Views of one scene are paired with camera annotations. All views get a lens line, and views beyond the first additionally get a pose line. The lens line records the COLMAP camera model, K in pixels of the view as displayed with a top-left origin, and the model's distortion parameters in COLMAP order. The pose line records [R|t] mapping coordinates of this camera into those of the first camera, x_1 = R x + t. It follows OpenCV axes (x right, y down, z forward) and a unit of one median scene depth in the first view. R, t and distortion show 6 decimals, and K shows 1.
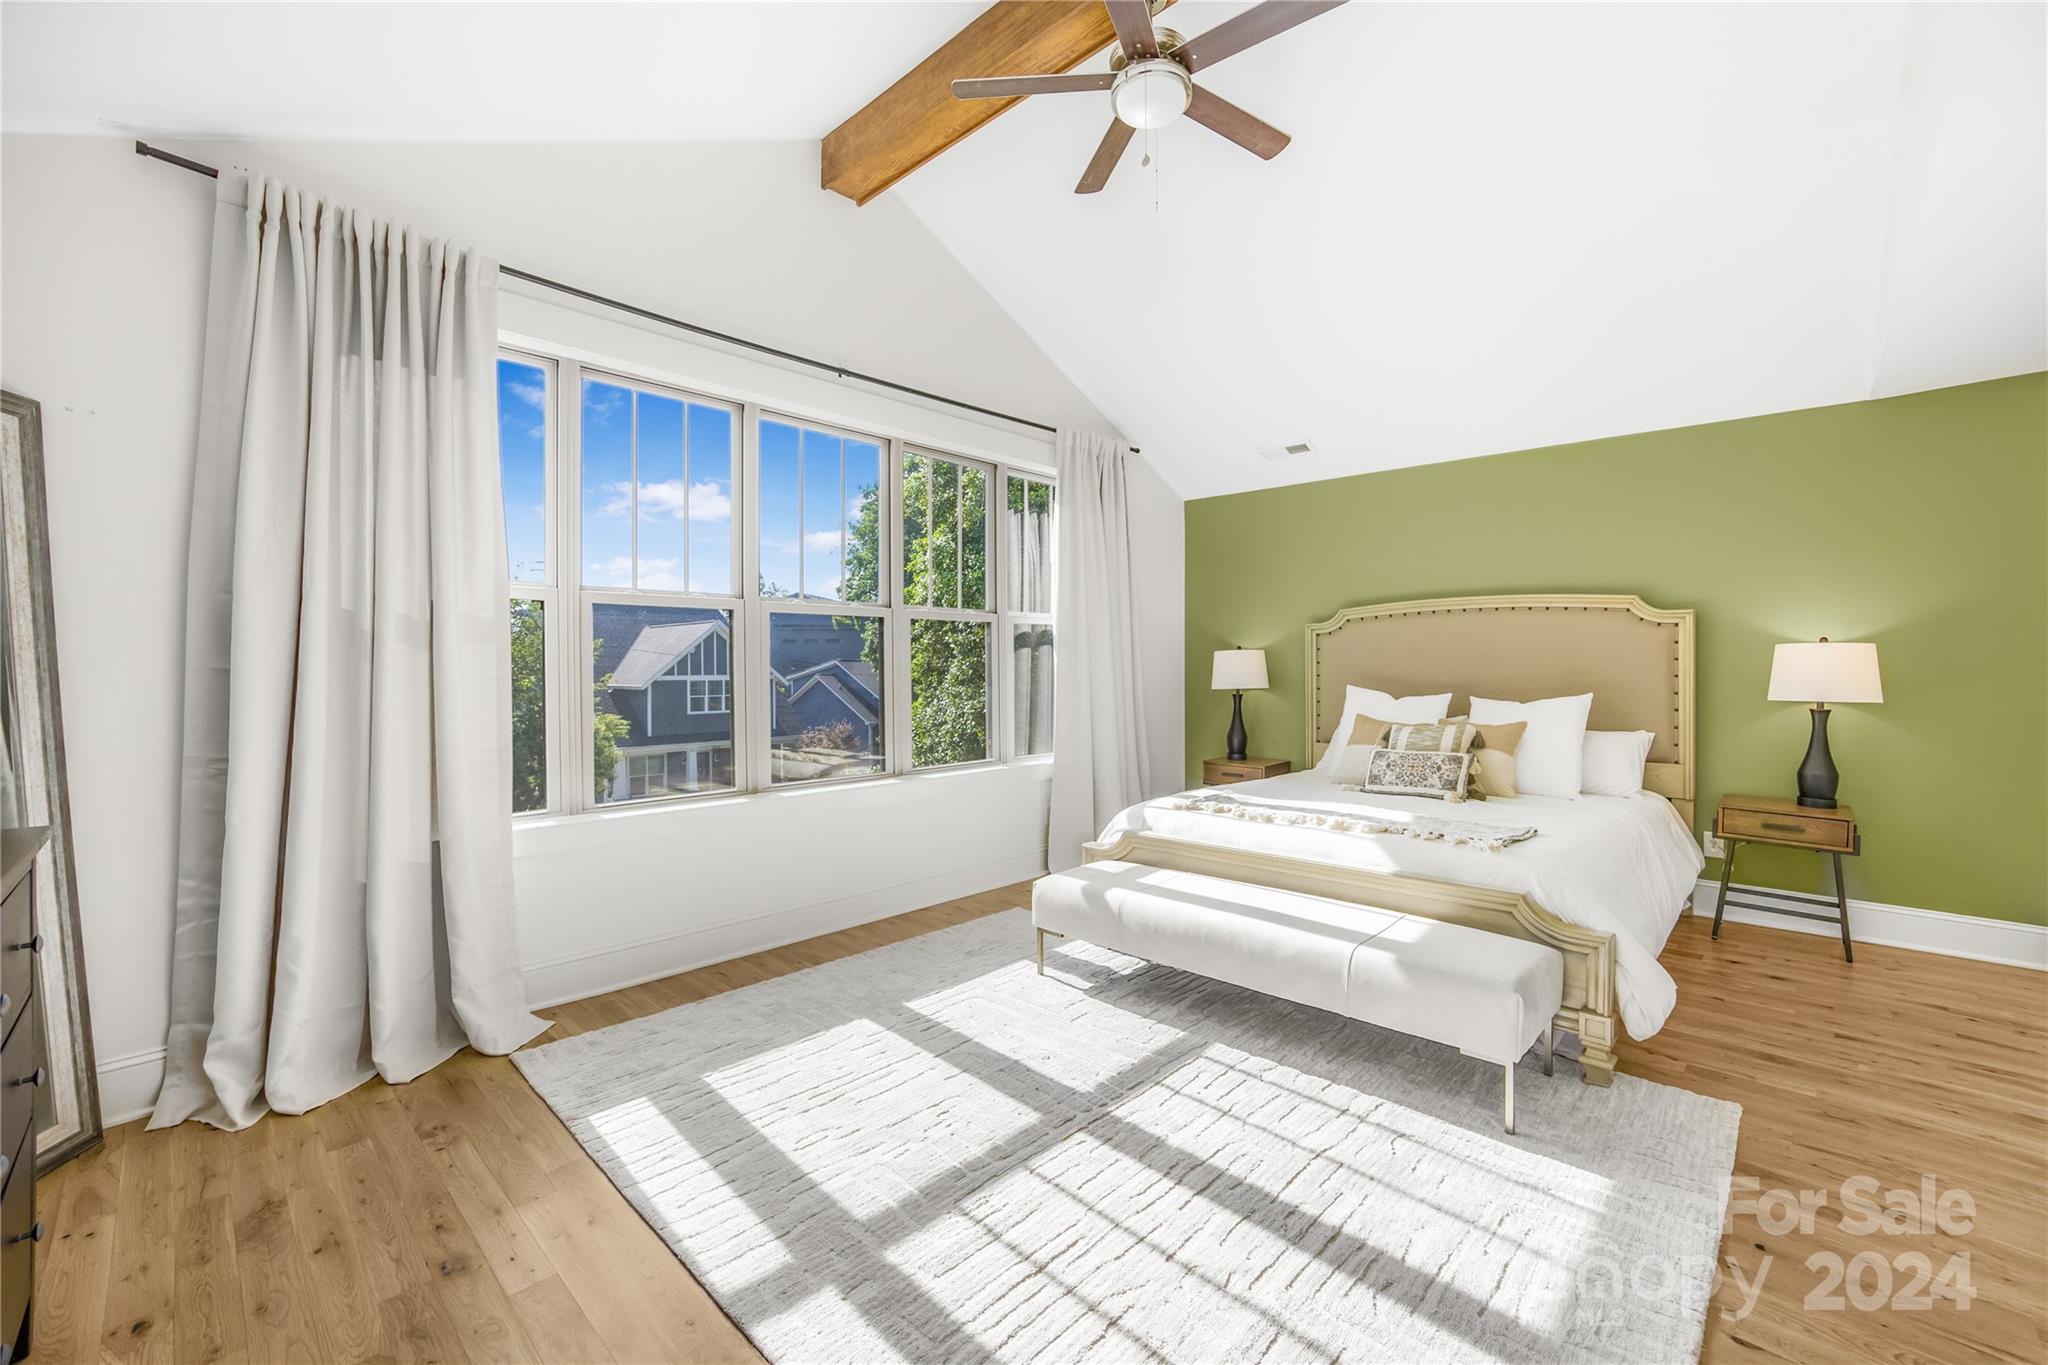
lens RADIAL K [[834.2, 0, 1051.2], [0, 834.2, 696.7], [0, 0, 1]] dist [-0.026885, 0.006827]
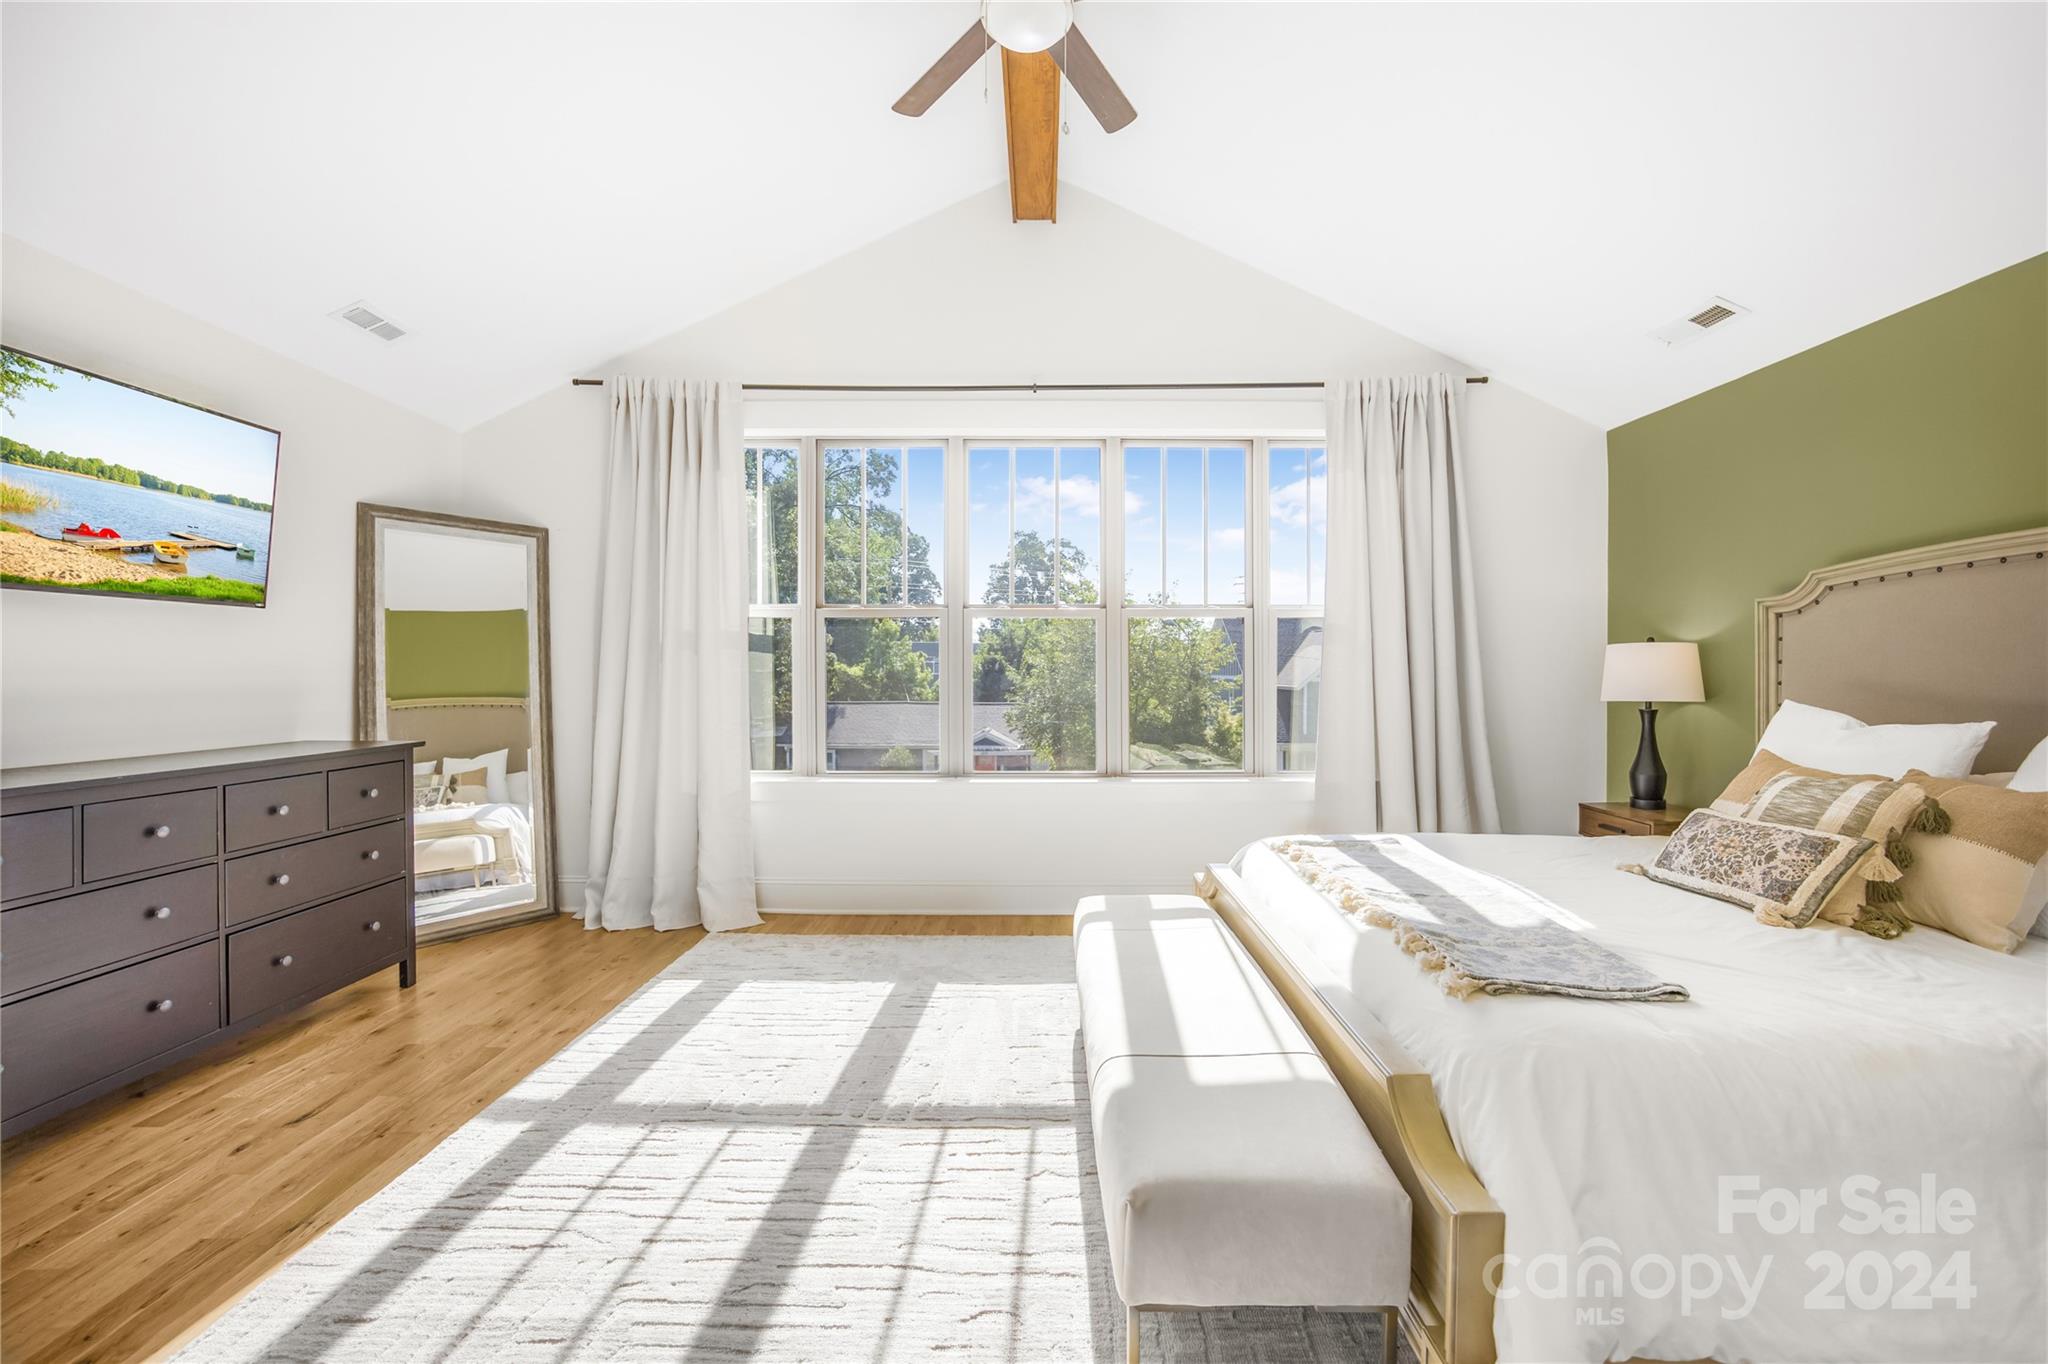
lens RADIAL K [[834.2, 0, 1051.2], [0, 834.2, 696.2], [0, 0, 1]] dist [-0.026885, 0.006827]
pose [[0.675701, 0.025952, -0.736719, 0.821946], [-0.028782, 0.999547, 0.008812, -0.012668], [0.736614, 0.015250, 0.676142, 0.452075]]
